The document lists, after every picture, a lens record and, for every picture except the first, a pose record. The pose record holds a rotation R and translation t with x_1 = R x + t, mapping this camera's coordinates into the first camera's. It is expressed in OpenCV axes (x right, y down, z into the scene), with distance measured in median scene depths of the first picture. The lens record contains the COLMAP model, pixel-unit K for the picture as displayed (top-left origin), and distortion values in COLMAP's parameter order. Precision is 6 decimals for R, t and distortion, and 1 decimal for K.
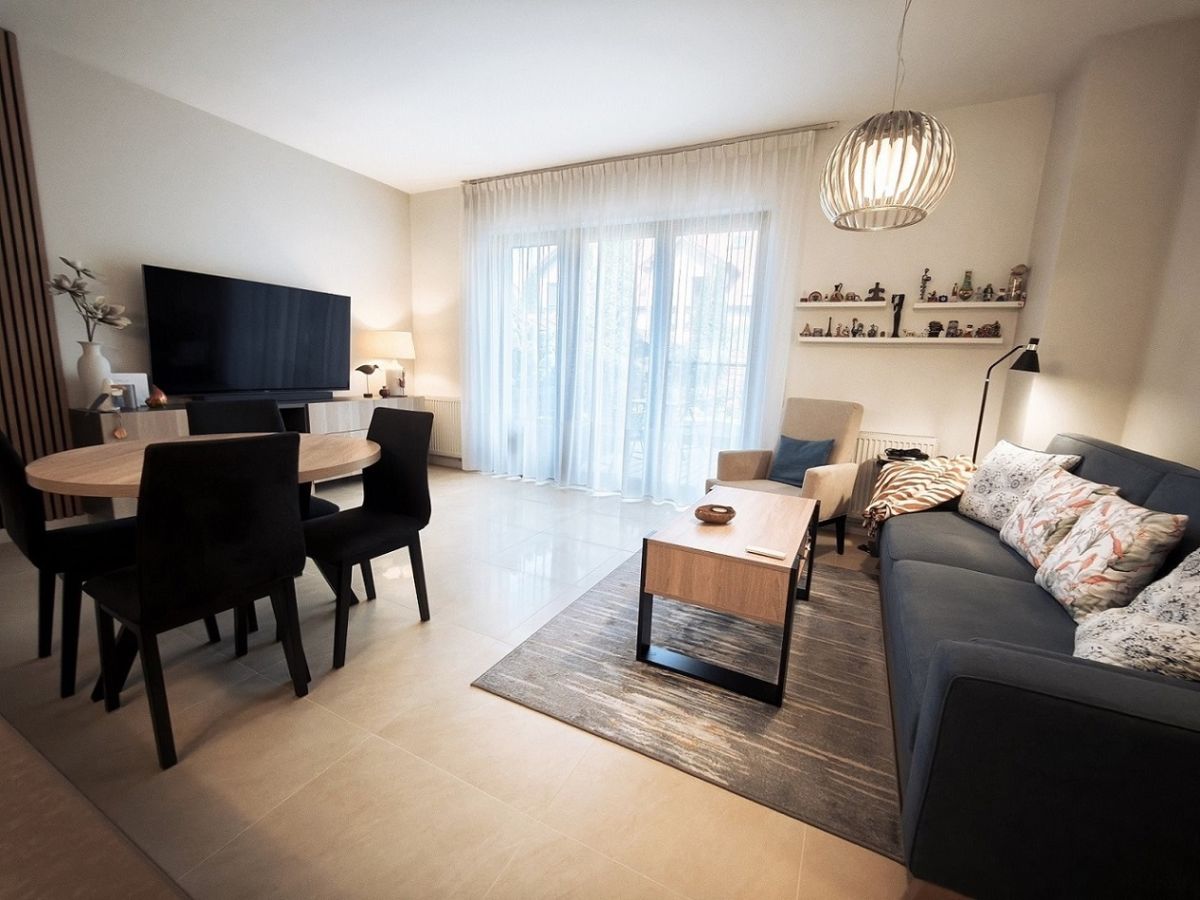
lens RADIAL K [[501.5, 0, 603.7], [0, 501.5, 446.6], [0, 0, 1]] dist [0.002708, 0.000794]
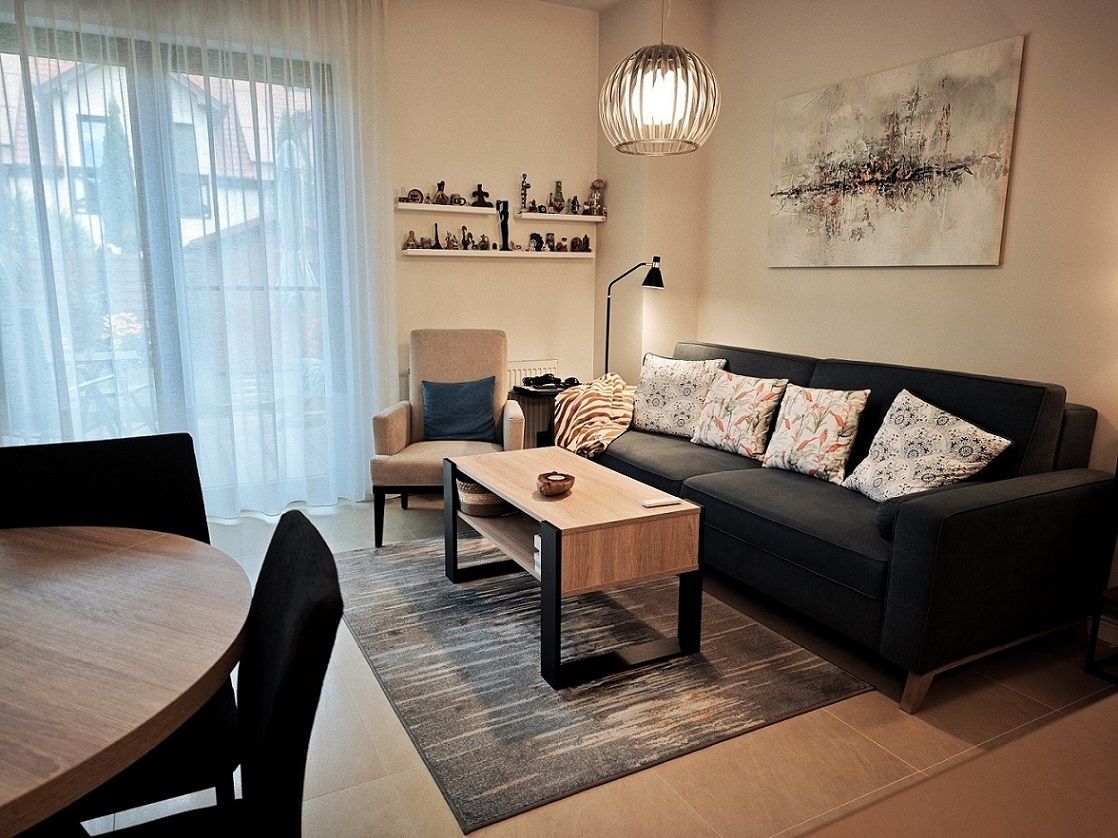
lens RADIAL K [[754.2, 0, 554.8], [0, 754.2, 421.7], [0, 0, 1]] dist [0.027170, -0.035050]
pose [[0.577414, -0.186561, 0.794851, -0.514767], [0.151643, 0.981110, 0.120118, -0.078681], [-0.802246, 0.051176, 0.594797, 0.188397]]
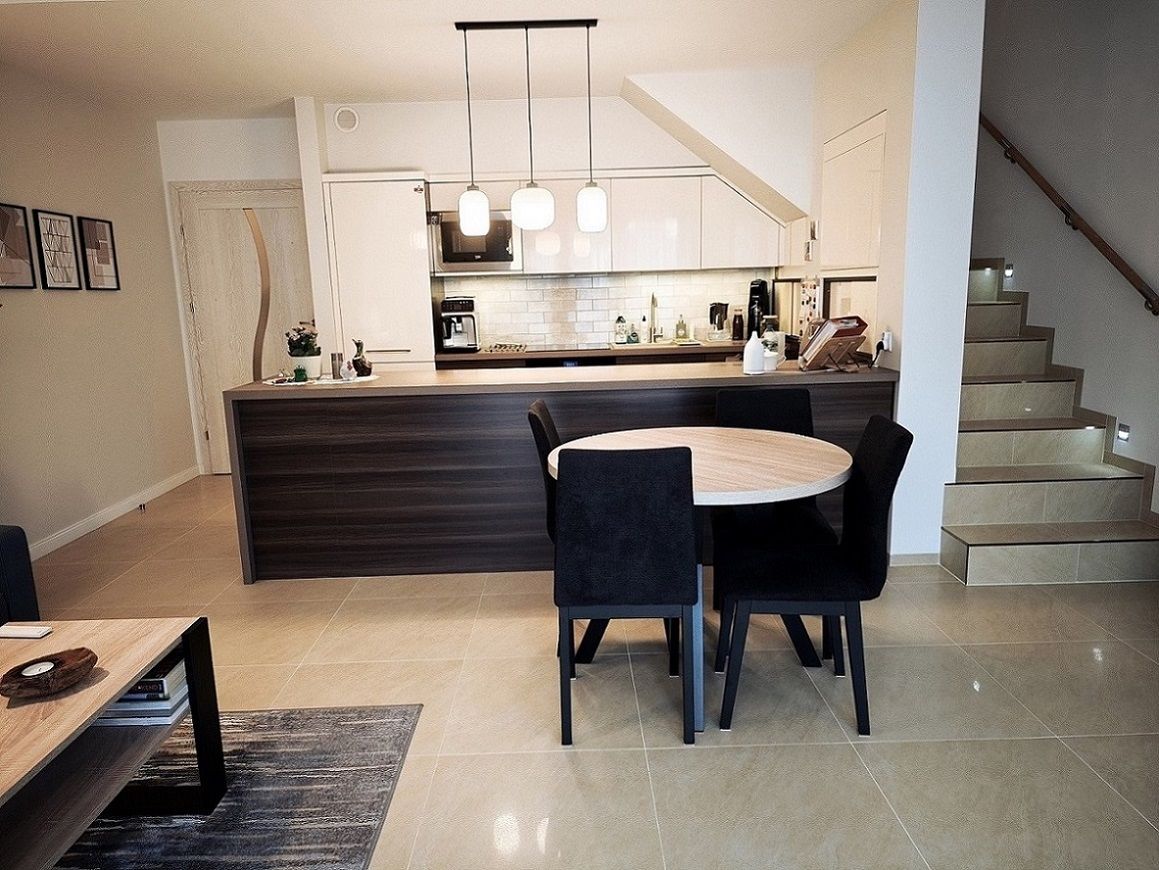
lens RADIAL K [[781.8, 0, 570.4], [0, 781.8, 439.1], [0, 0, 1]] dist [0.027170, -0.035050]
pose [[-0.888138, 0.075035, -0.453409, 0.066086], [-0.081824, 0.945002, 0.316664, -0.277985], [0.452234, 0.318341, -0.833153, 1.296372]]
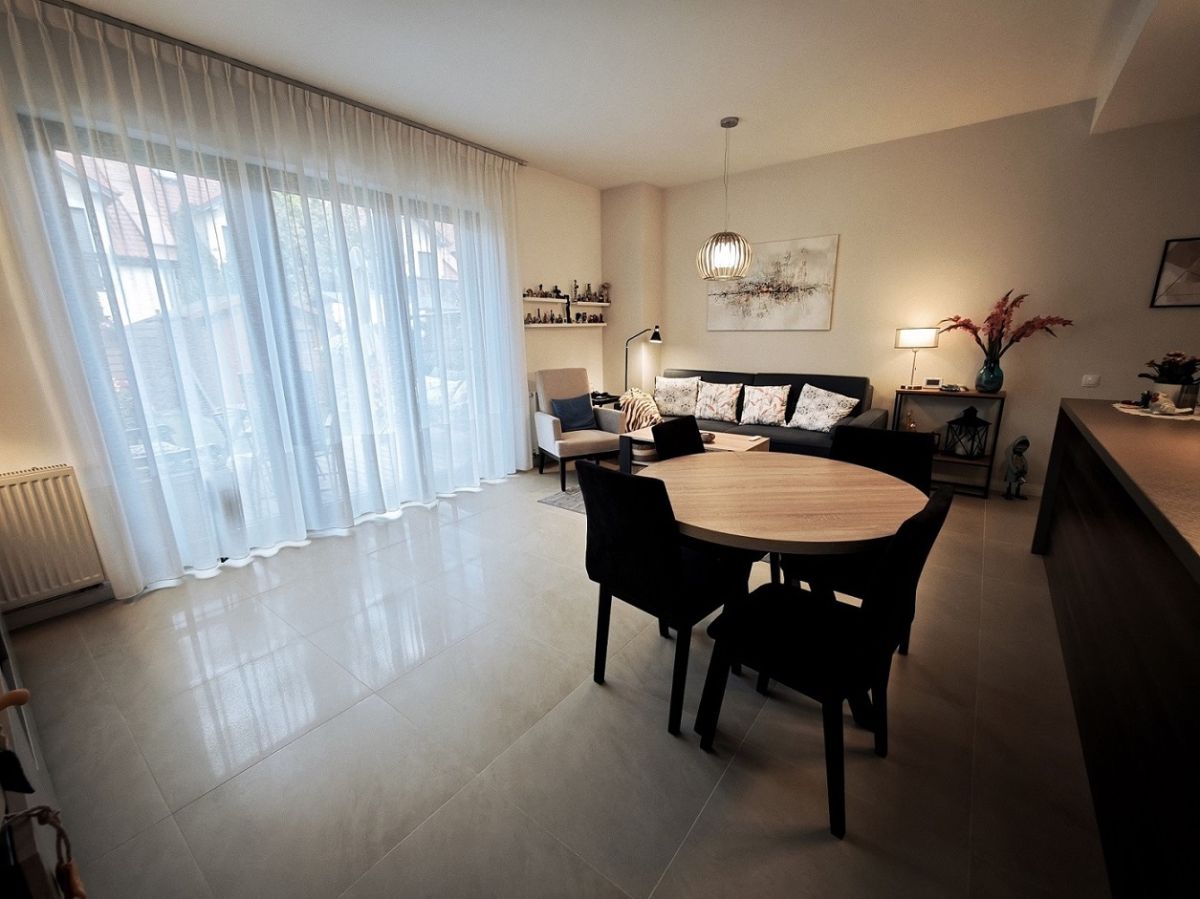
lens RADIAL K [[501.5, 0, 604.4], [0, 501.5, 443.2], [0, 0, 1]] dist [0.002708, 0.000794]
pose [[0.177289, -0.257596, 0.949849, -1.058113], [0.184257, 0.956760, 0.225078, -0.212329], [-0.966756, 0.135113, 0.217087, 0.678943]]
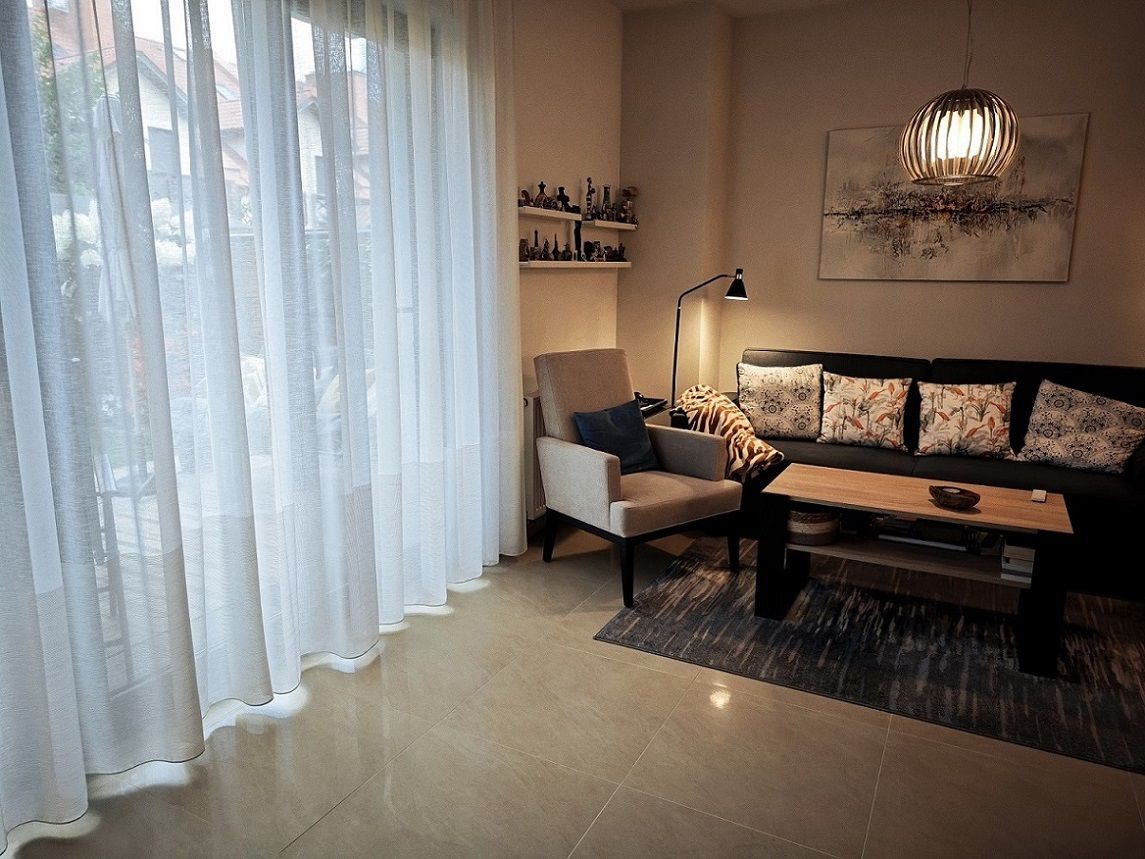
lens RADIAL K [[772.4, 0, 569.7], [0, 772.4, 421.9], [0, 0, 1]] dist [0.027170, -0.035050]
pose [[0.014076, -0.230111, 0.973063, -0.739202], [0.161826, 0.960854, 0.224883, -0.276790], [-0.986719, 0.154301, 0.050763, 1.100807]]
